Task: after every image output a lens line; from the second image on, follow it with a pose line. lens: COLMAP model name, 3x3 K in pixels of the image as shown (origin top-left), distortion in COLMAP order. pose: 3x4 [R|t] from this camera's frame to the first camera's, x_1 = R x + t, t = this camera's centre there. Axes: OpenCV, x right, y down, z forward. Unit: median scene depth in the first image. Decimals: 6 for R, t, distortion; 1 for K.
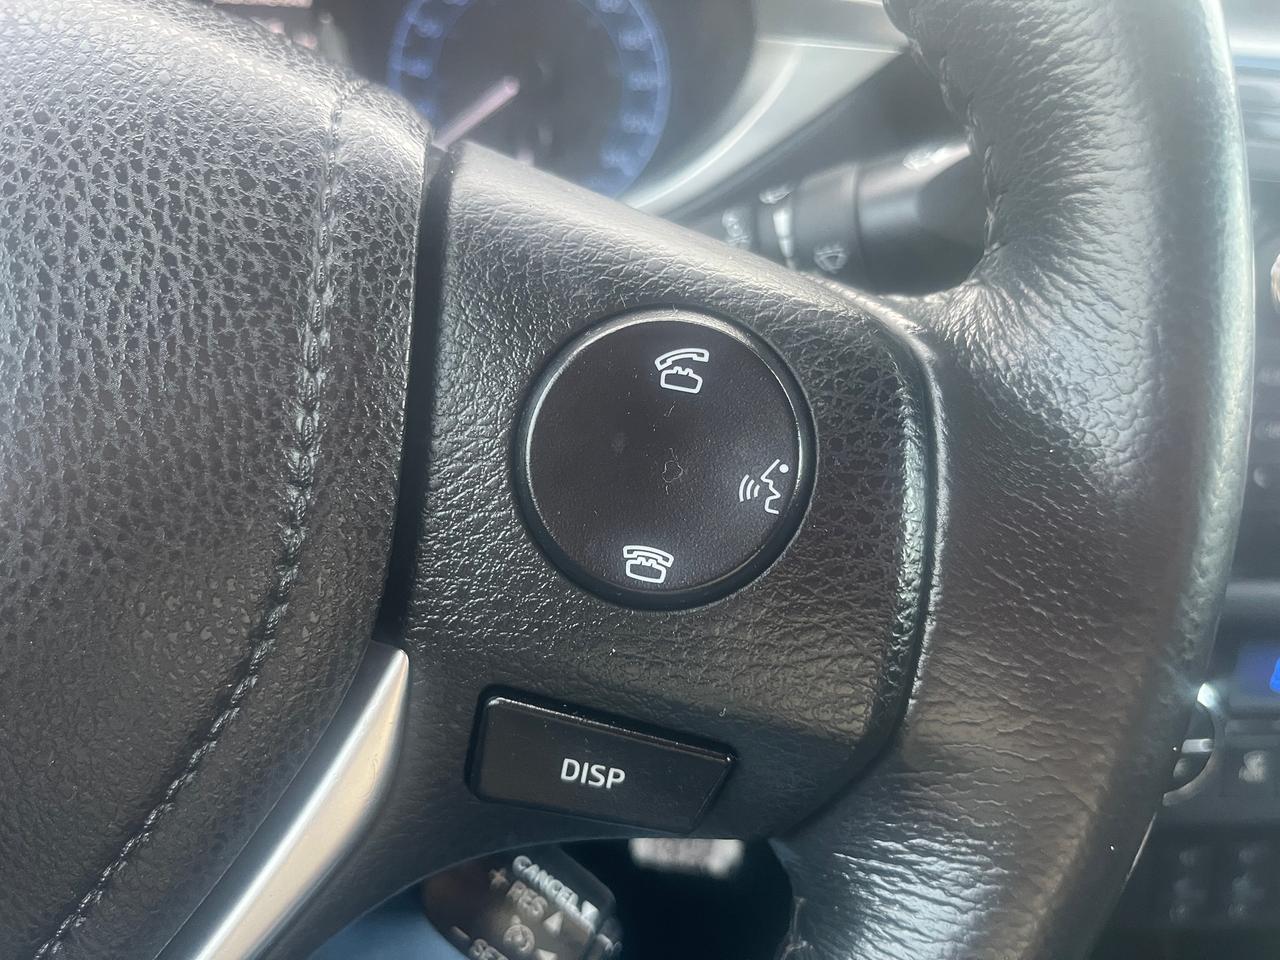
lens RADIAL K [[986.2, 0, 640.0], [0, 986.2, 480.0], [0, 0, 1]] dist [0.067602, -0.115834]
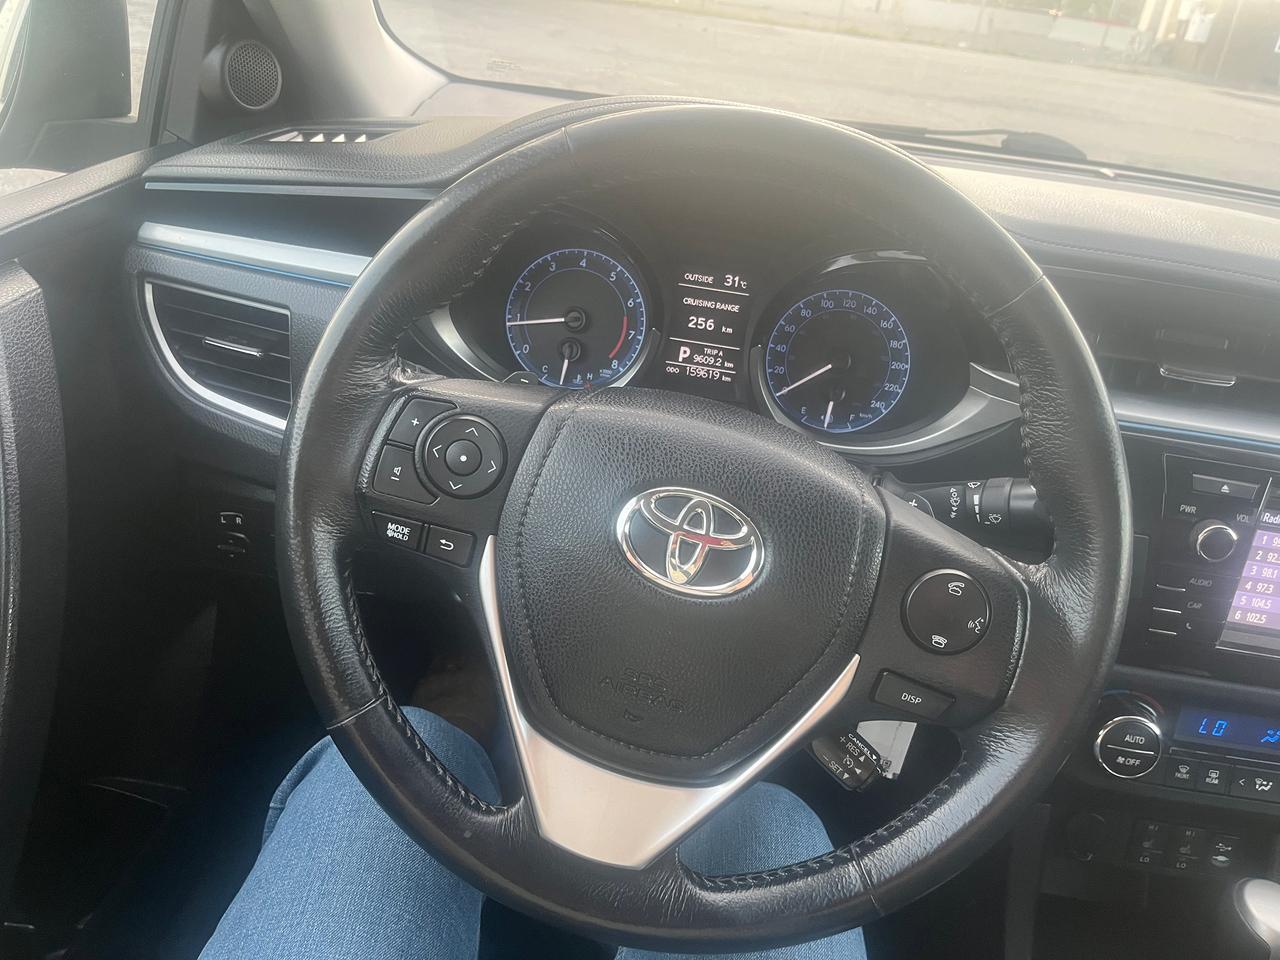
lens RADIAL K [[986.2, 0, 640.0], [0, 986.2, 480.0], [0, 0, 1]] dist [0.067602, -0.115834]
pose [[0.987151, 0.127725, -0.096020, -0.720644], [-0.128300, 0.991735, 0.000185, -0.323411], [0.095250, 0.012137, 0.995379, -2.443312]]
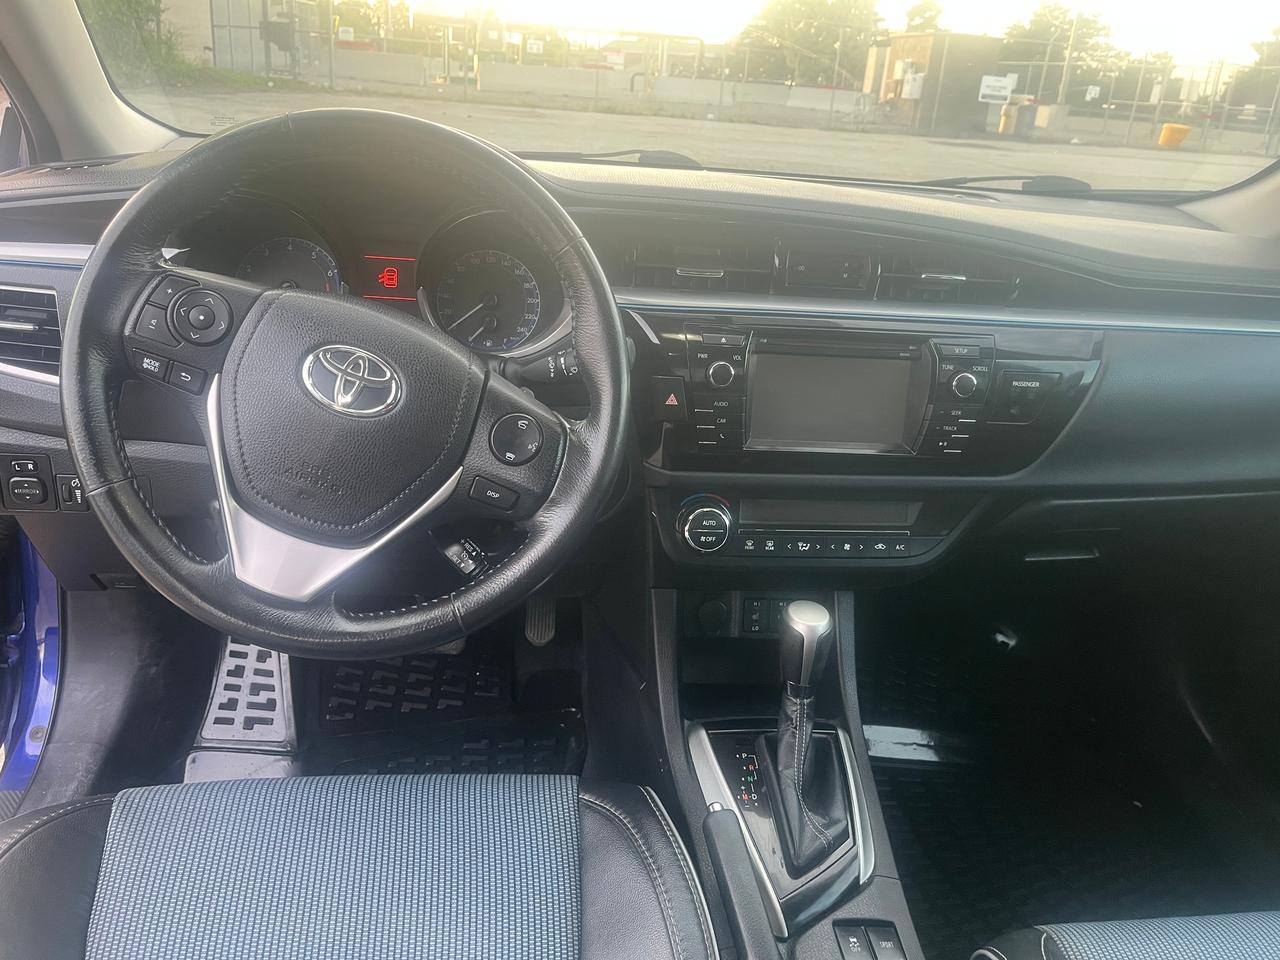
lens RADIAL K [[980.6, 0, 644.0], [0, 980.6, 457.6], [0, 0, 1]] dist [0.060945, -0.002932]
pose [[0.996744, -0.004060, 0.080533, 0.235370], [0.012224, 0.994797, -0.101141, 0.772129], [-0.079704, 0.101796, 0.991607, -4.258134]]
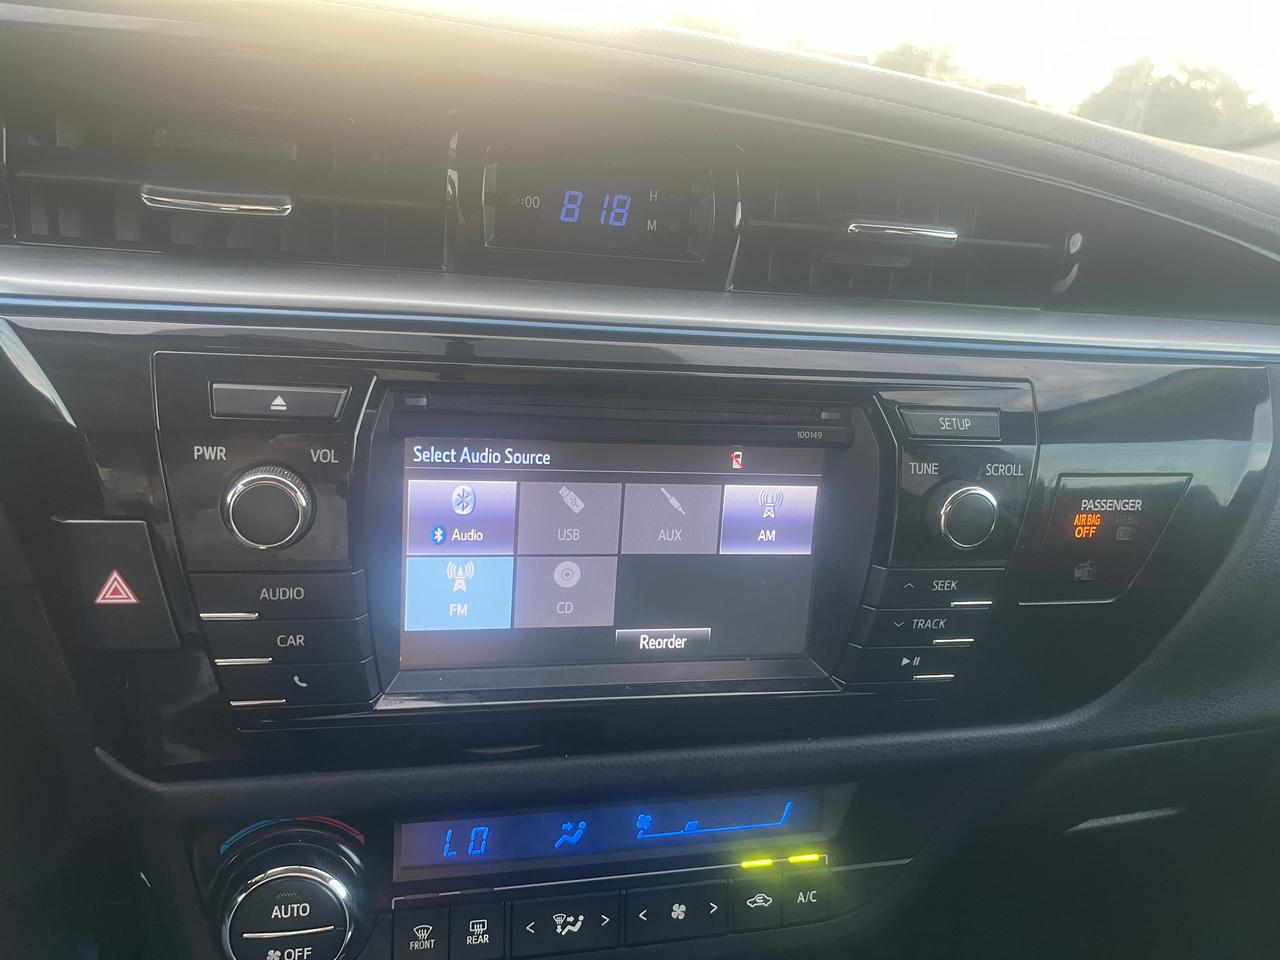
lens RADIAL K [[986.2, 0, 640.0], [0, 986.2, 480.0], [0, 0, 1]] dist [0.067602, -0.115834]
pose [[0.980784, -0.024790, 0.193515, 1.576936], [0.045962, 0.993335, -0.105699, -0.180881], [-0.189605, 0.112562, 0.975387, -0.342990]]
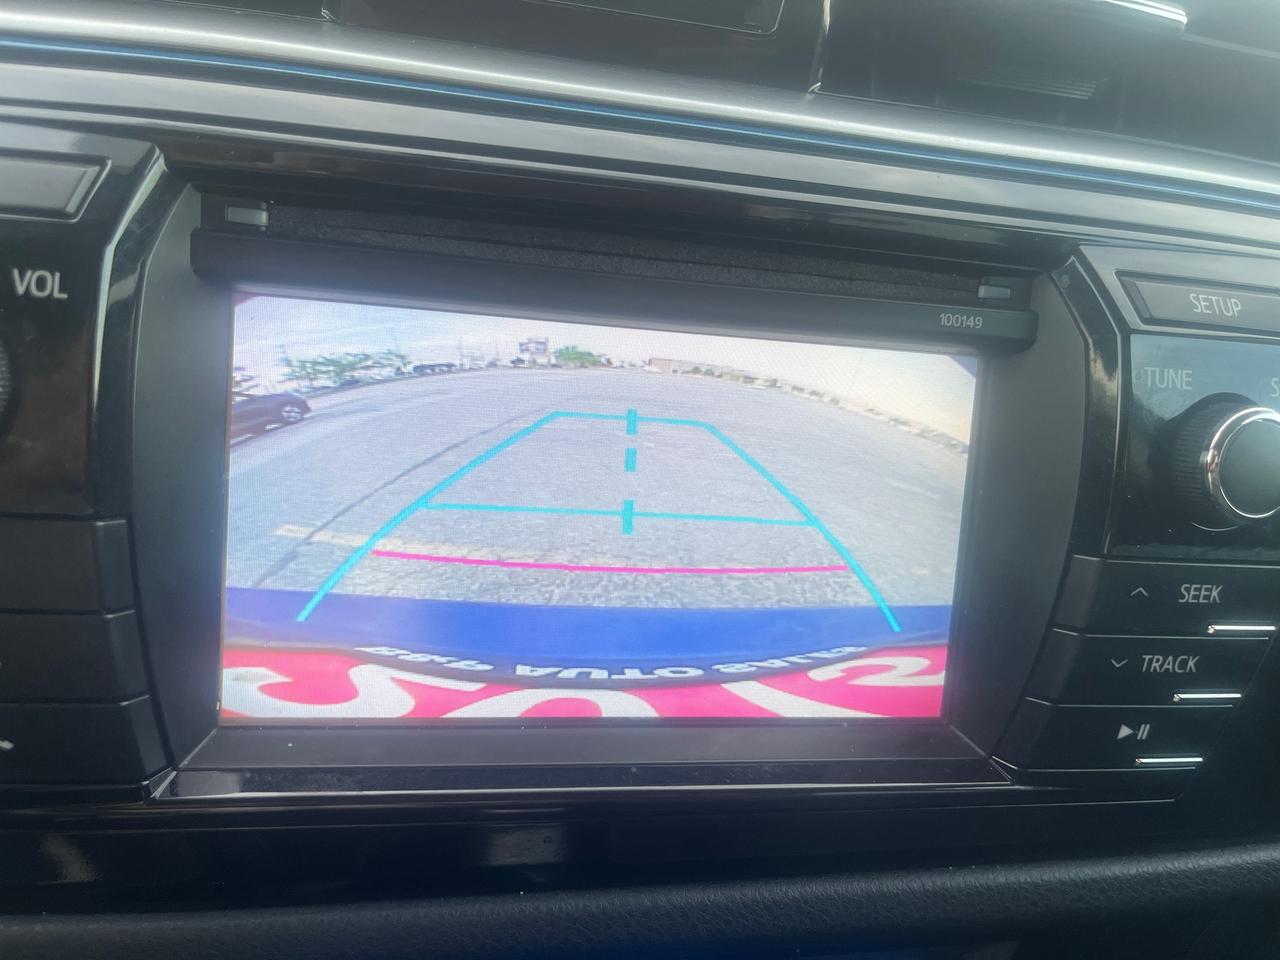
lens RADIAL K [[986.2, 0, 640.0], [0, 986.2, 480.0], [0, 0, 1]] dist [0.067602, -0.115834]
pose [[0.985280, 0.004976, 0.170874, 1.779852], [0.029499, 0.979632, -0.198621, -0.048427], [-0.168382, 0.200738, 0.965066, 0.706708]]
